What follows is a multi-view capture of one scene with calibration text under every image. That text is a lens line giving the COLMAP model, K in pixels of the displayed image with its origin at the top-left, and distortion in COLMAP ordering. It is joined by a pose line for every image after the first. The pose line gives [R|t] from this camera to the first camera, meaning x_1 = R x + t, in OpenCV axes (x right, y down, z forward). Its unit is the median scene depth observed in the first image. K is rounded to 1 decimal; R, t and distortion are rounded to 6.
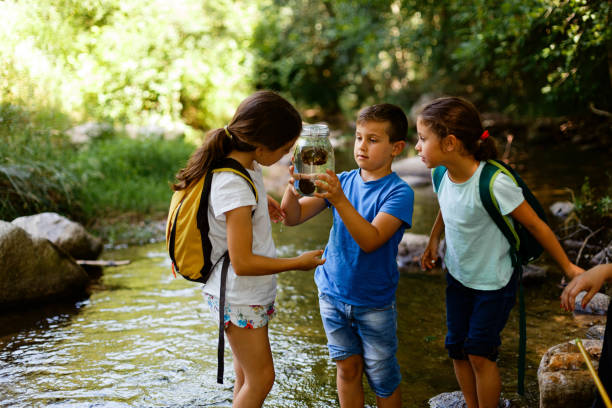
lens RADIAL K [[894.5, 0, 306.0], [0, 894.5, 204.0], [0, 0, 1]] dist [-0.011412, 0.077731]
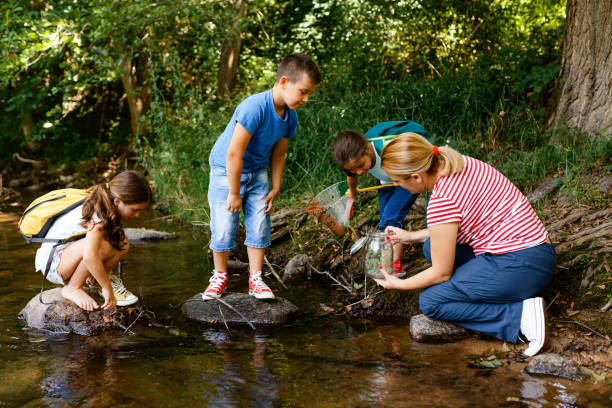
lens RADIAL K [[582.7, 0, 306.0], [0, 582.7, 204.0], [0, 0, 1]] dist [0.005000, 0.001485]
pose [[0.637551, -0.080979, 0.766141, -0.065092], [0.117801, 0.993013, 0.006930, -0.007464], [-0.761349, 0.085834, 0.642635, 0.332763]]
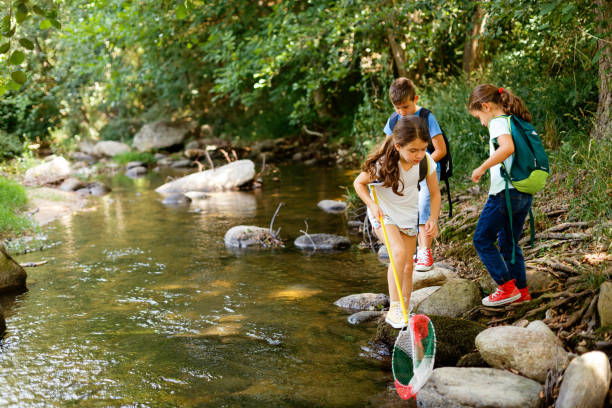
lens RADIAL K [[891.5, 0, 306.0], [0, 891.5, 204.0], [0, 0, 1]] dist [0.018766, 0.006814]
pose [[0.936343, -0.069090, 0.344221, -0.154637], [0.079823, 0.996663, -0.017089, 0.018888], [-0.341891, 0.043478, 0.938733, -0.179795]]
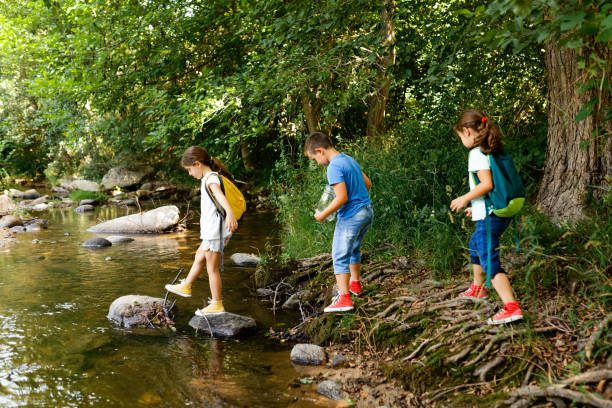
lens RADIAL K [[582.7, 0, 306.0], [0, 582.7, 204.0], [0, 0, 1]] dist [0.005000, 0.001485]
pose [[0.894220, -0.019924, 0.447184, -0.010396], [0.045670, 0.997857, -0.046866, -0.023099], [-0.445291, 0.062331, 0.893214, 0.135559]]
